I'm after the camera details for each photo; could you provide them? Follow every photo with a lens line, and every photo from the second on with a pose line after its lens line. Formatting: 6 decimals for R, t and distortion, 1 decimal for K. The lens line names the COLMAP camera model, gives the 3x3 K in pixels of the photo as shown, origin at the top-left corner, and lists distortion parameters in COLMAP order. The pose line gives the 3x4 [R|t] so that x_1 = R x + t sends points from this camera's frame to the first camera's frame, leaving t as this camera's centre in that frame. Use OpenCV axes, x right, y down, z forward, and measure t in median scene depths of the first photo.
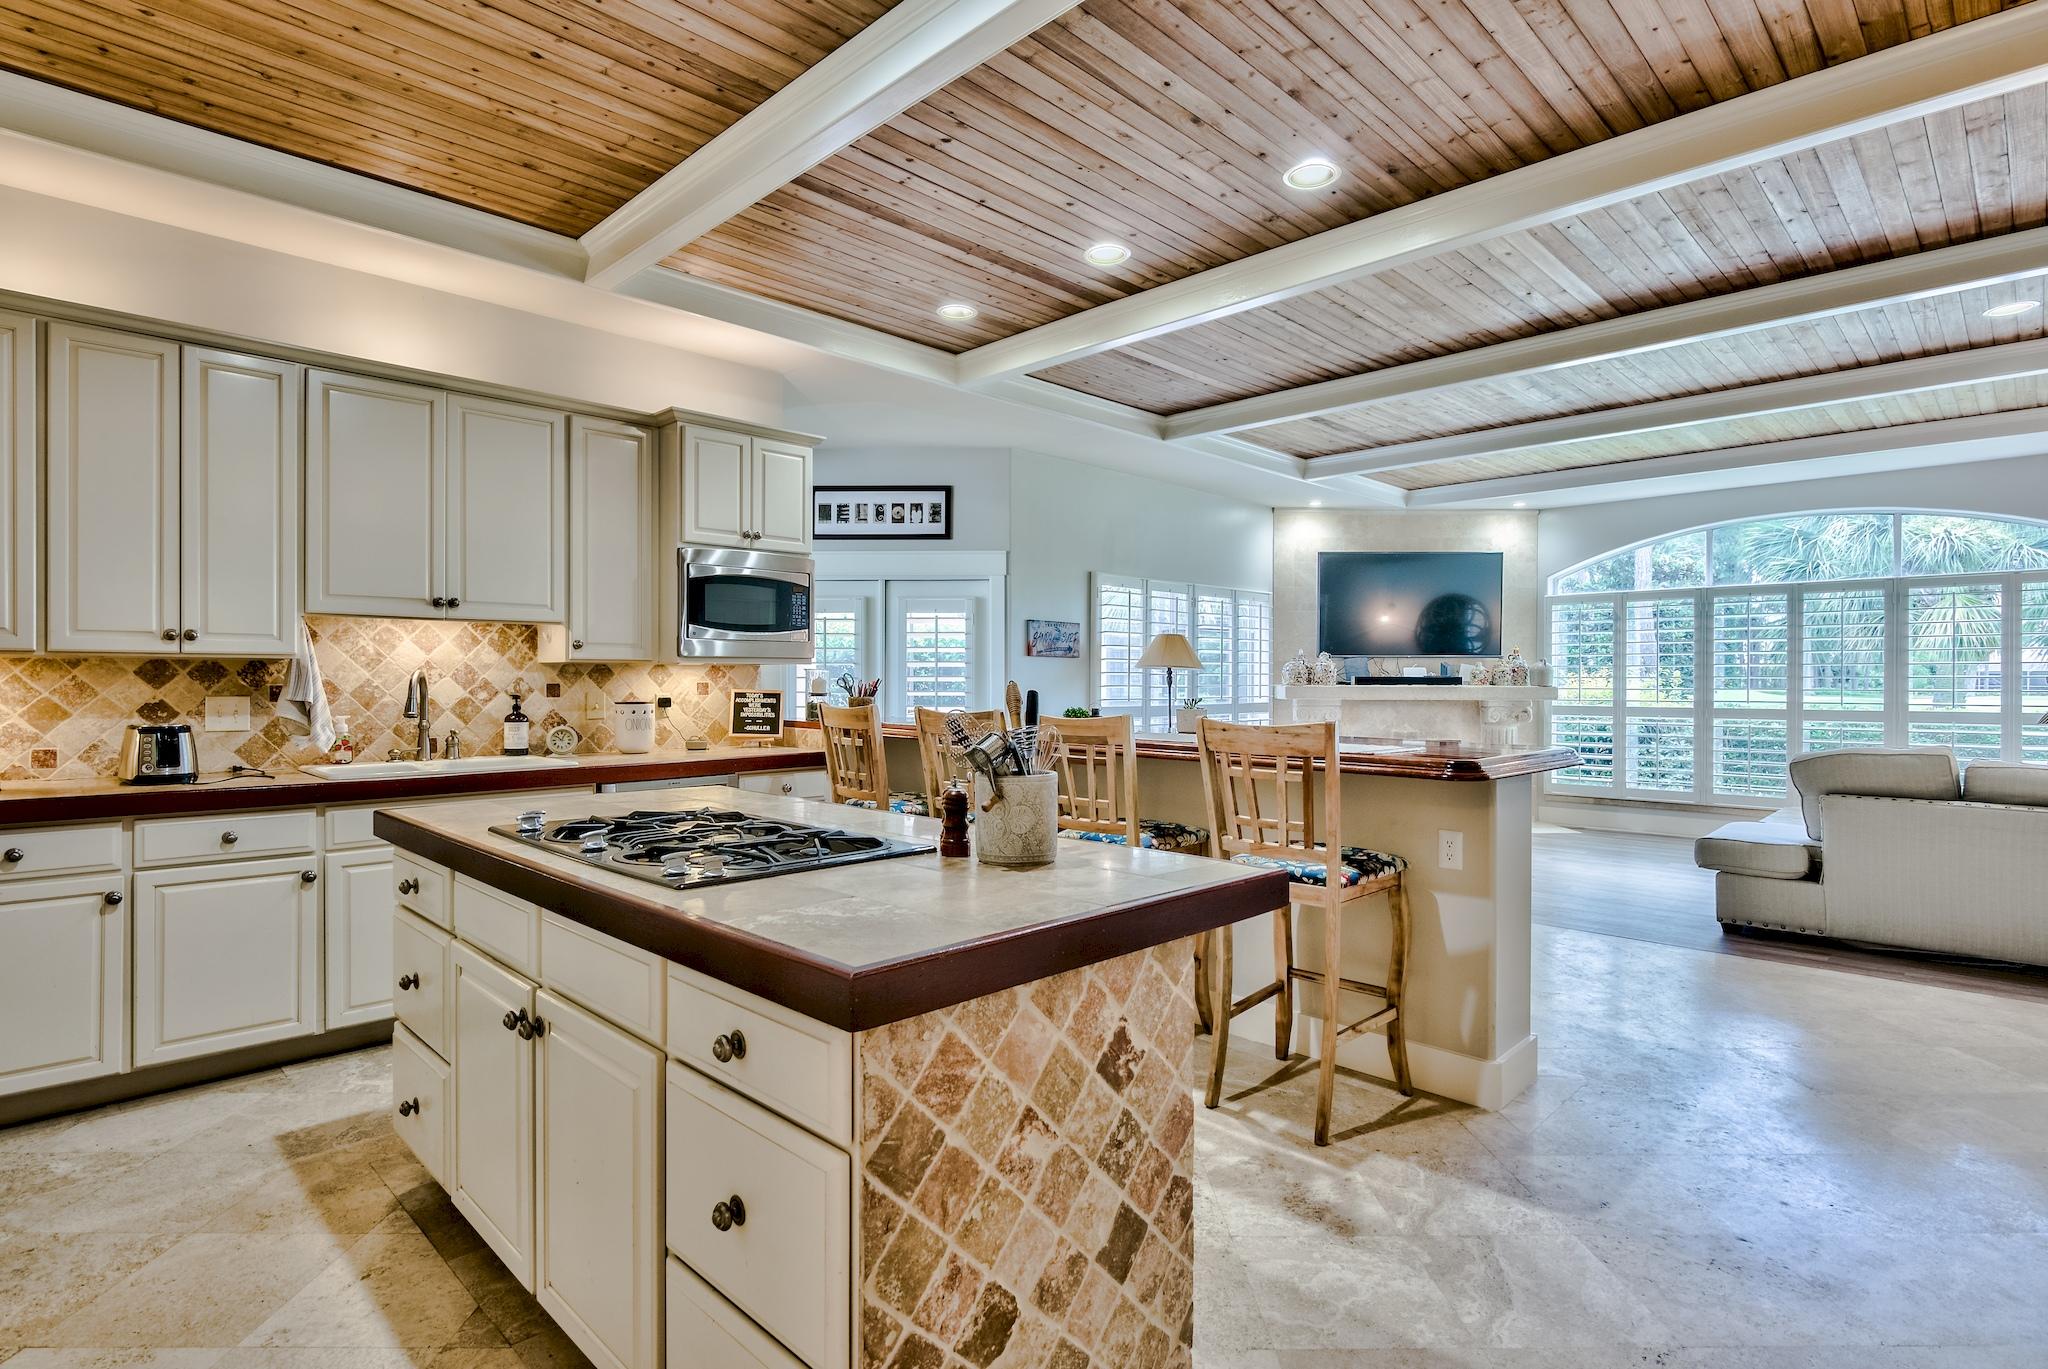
lens RADIAL K [[1020.4, 0, 1062.4], [0, 1020.4, 694.5], [0, 0, 1]] dist [-0.000846, -0.001839]
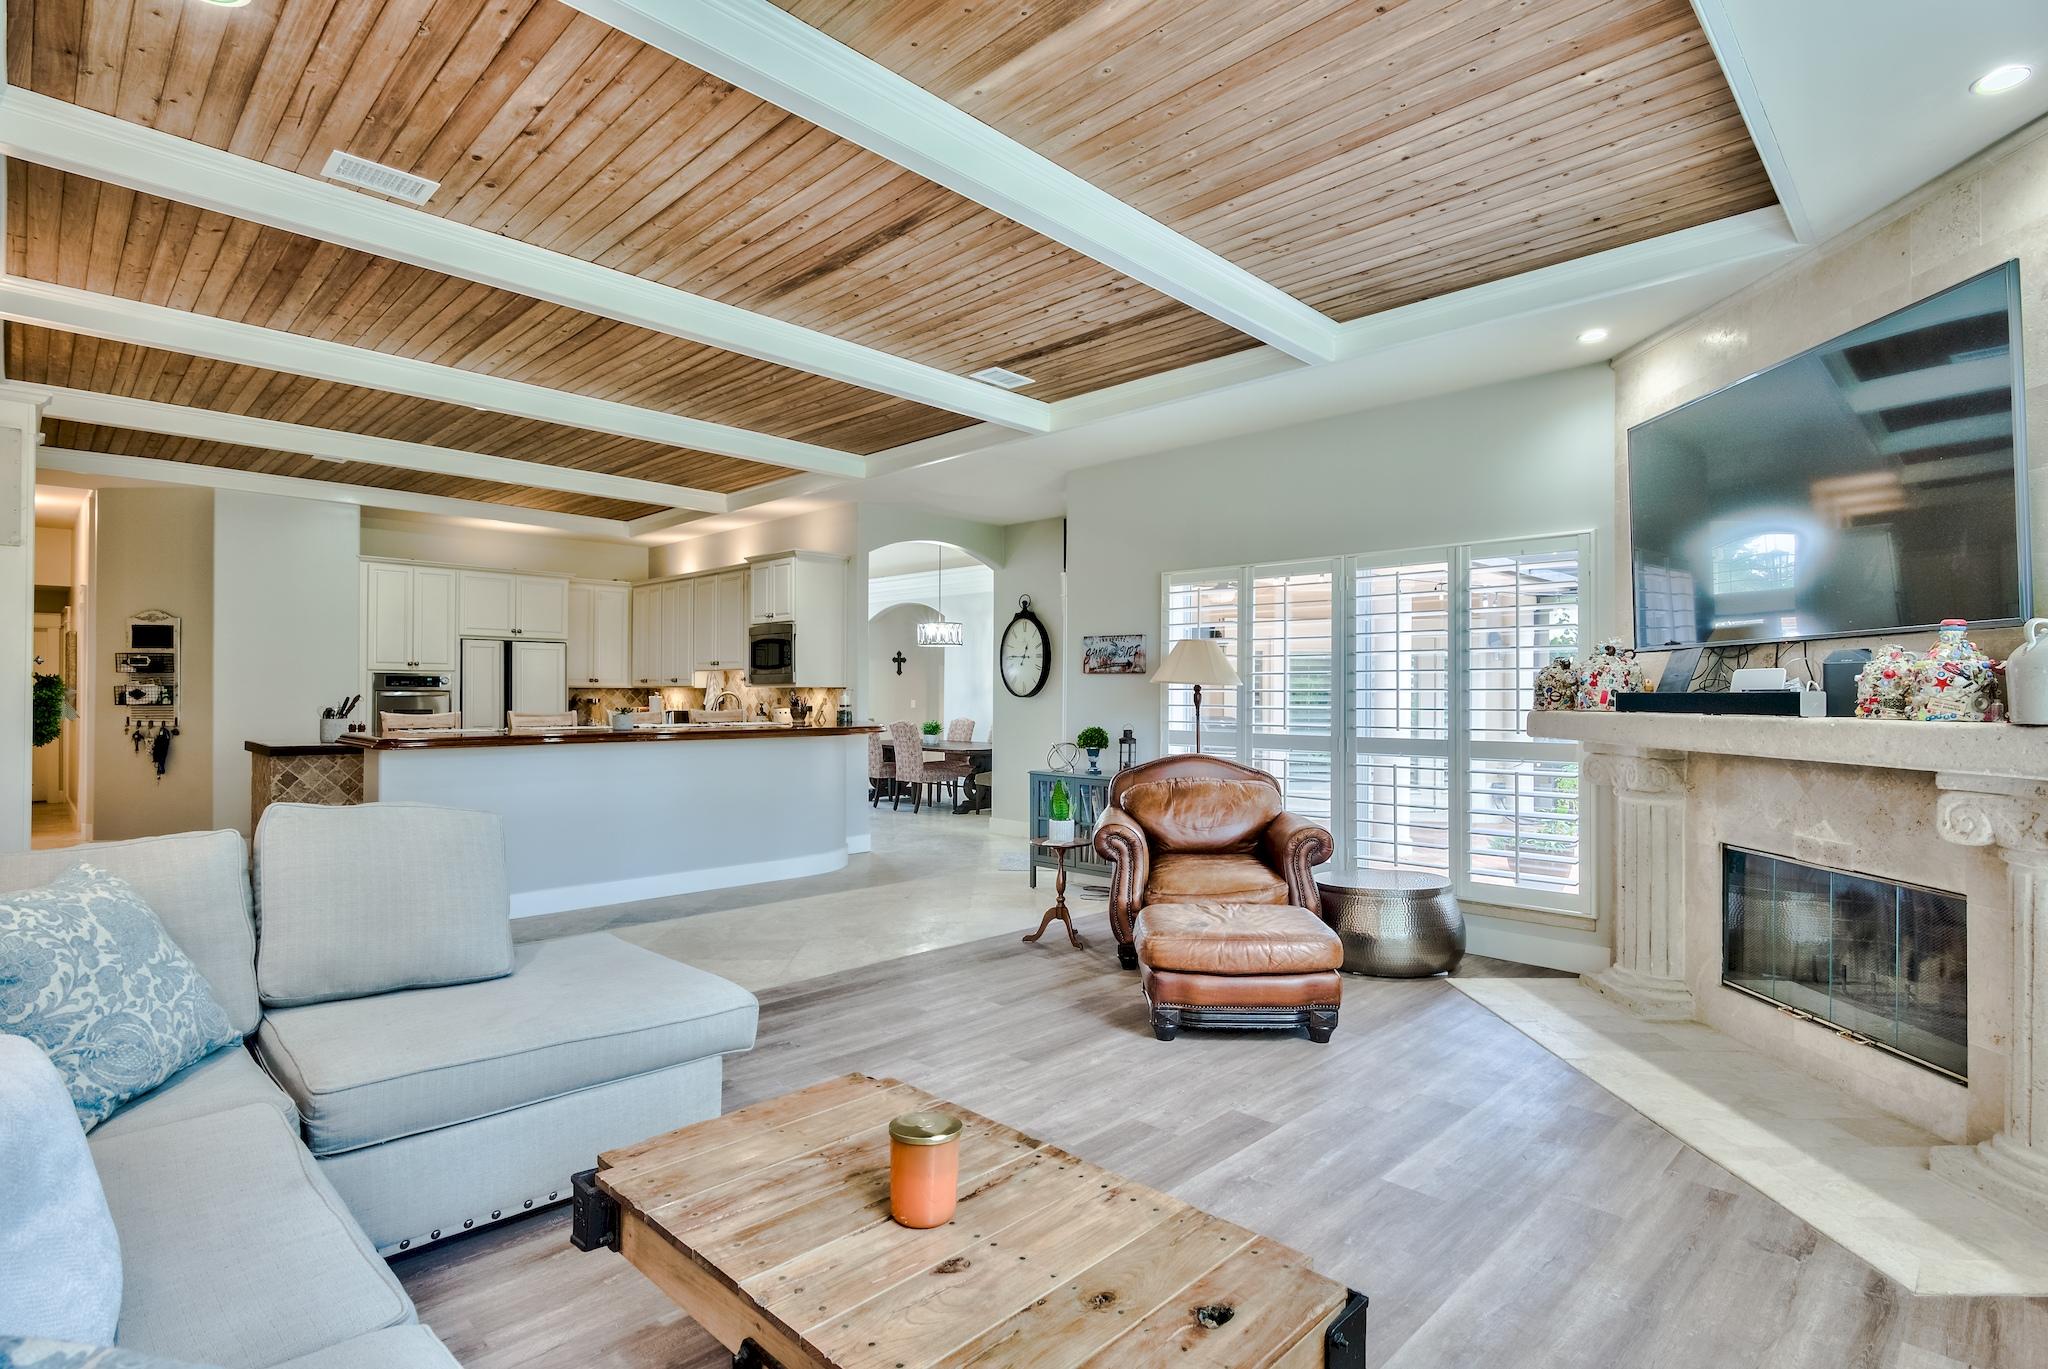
lens RADIAL K [[1020.4, 0, 1018.8], [0, 1020.4, 692.2], [0, 0, 1]] dist [-0.000846, -0.001839]
pose [[-0.026092, -0.003593, -0.999653, 0.725033], [-0.018305, 0.999828, -0.003116, -0.011580], [0.999492, 0.018218, -0.026153, 0.728912]]
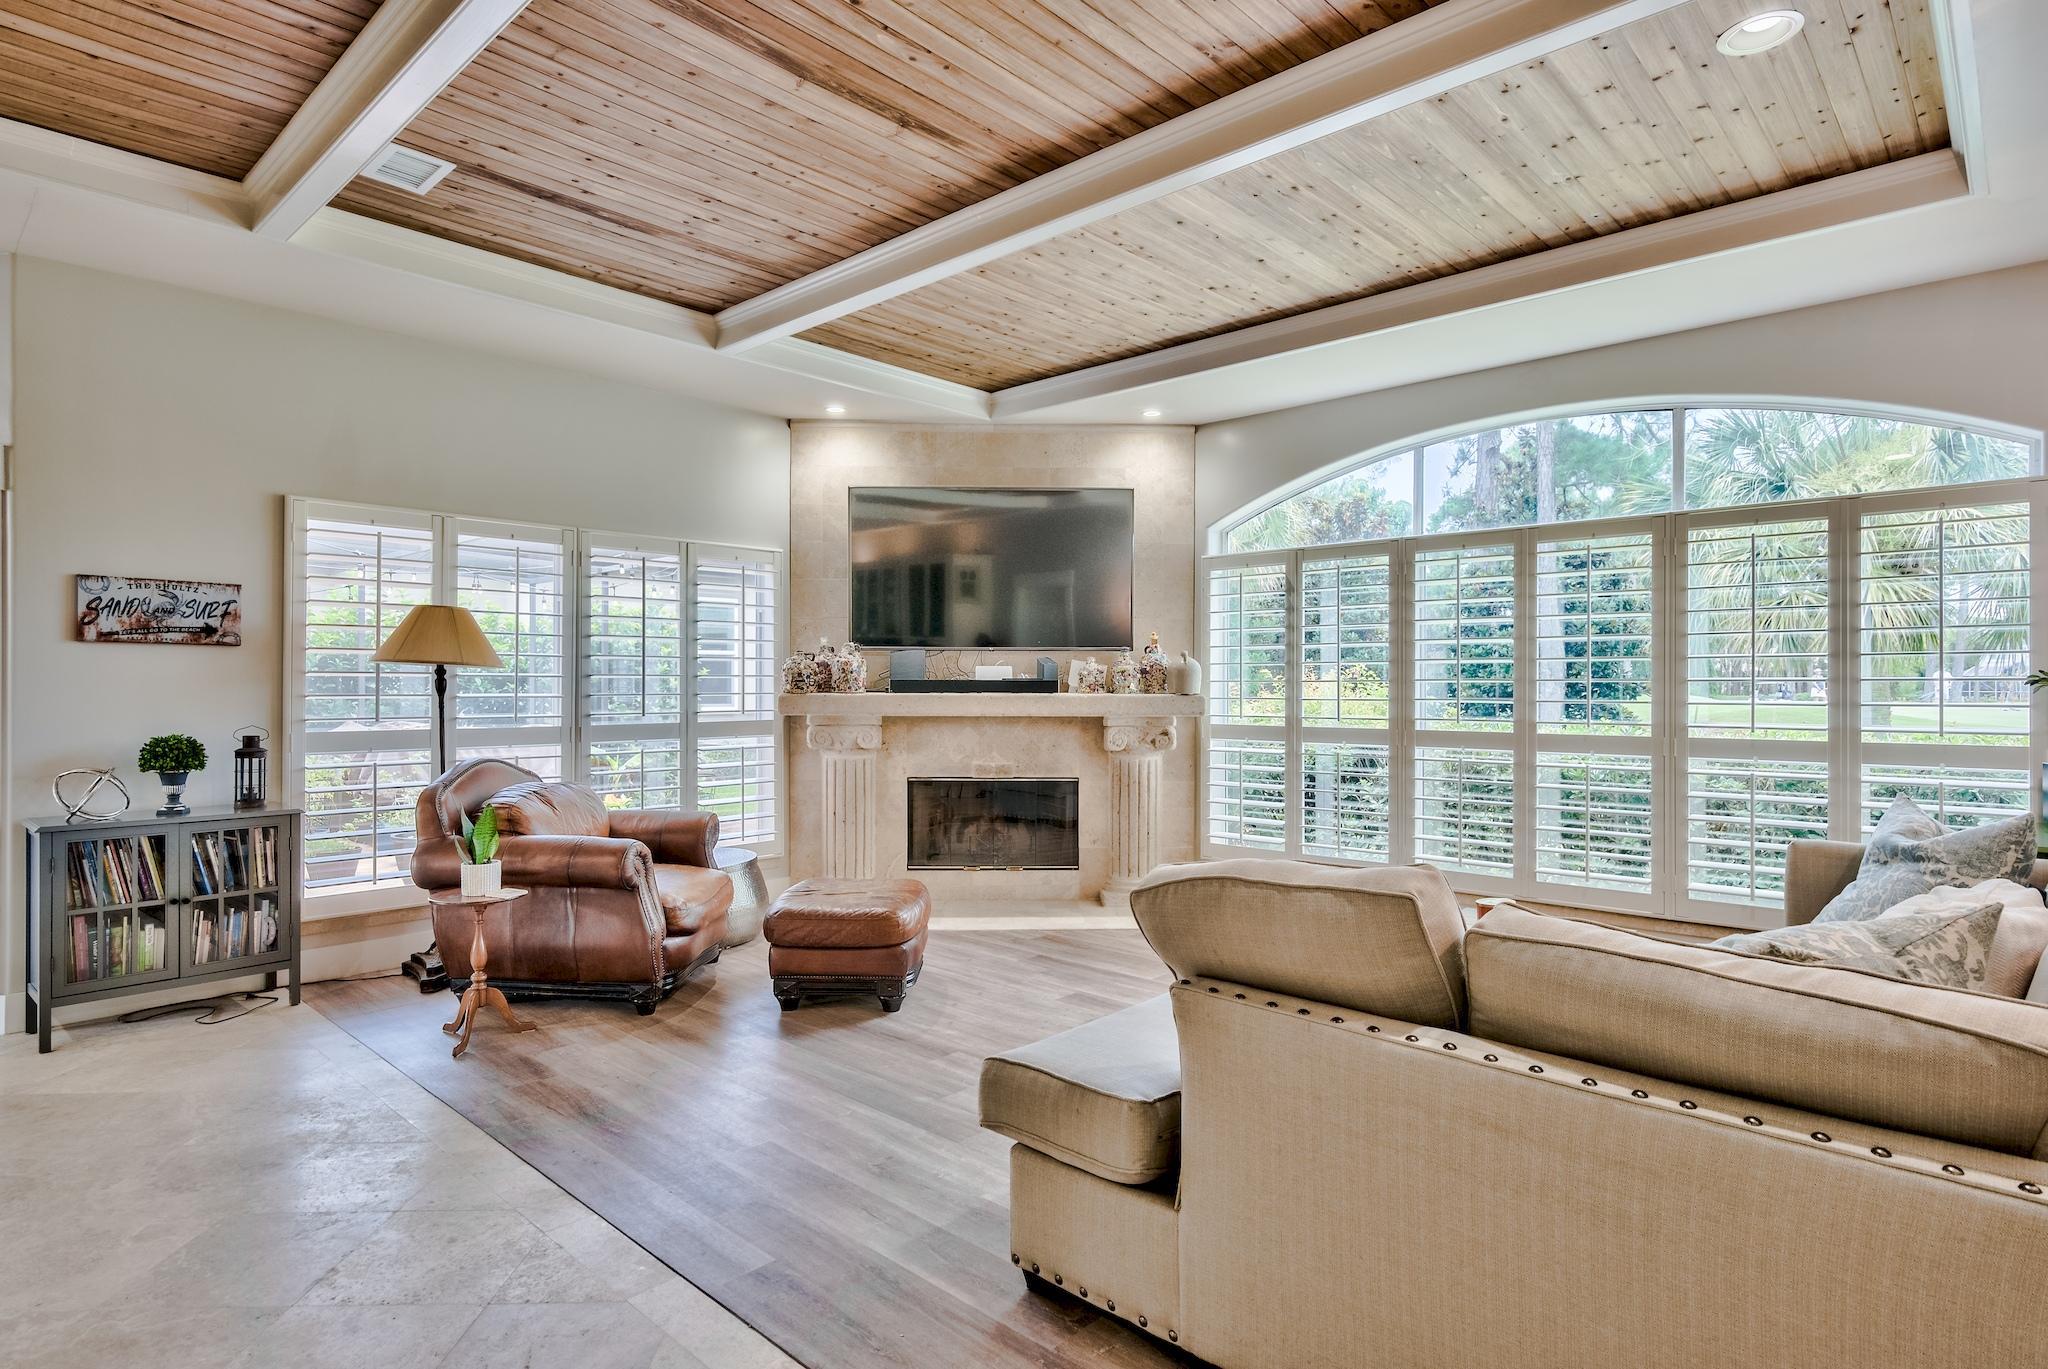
lens RADIAL K [[1130.7, 0, 1021.6], [0, 1130.7, 681.3], [0, 0, 1]] dist [0.004894, -0.000345]
pose [[0.999440, -0.000045, 0.033453, 0.340019], [0.000638, 0.999843, -0.017705, -0.003929], [-0.033447, 0.017716, 0.999283, 0.287648]]
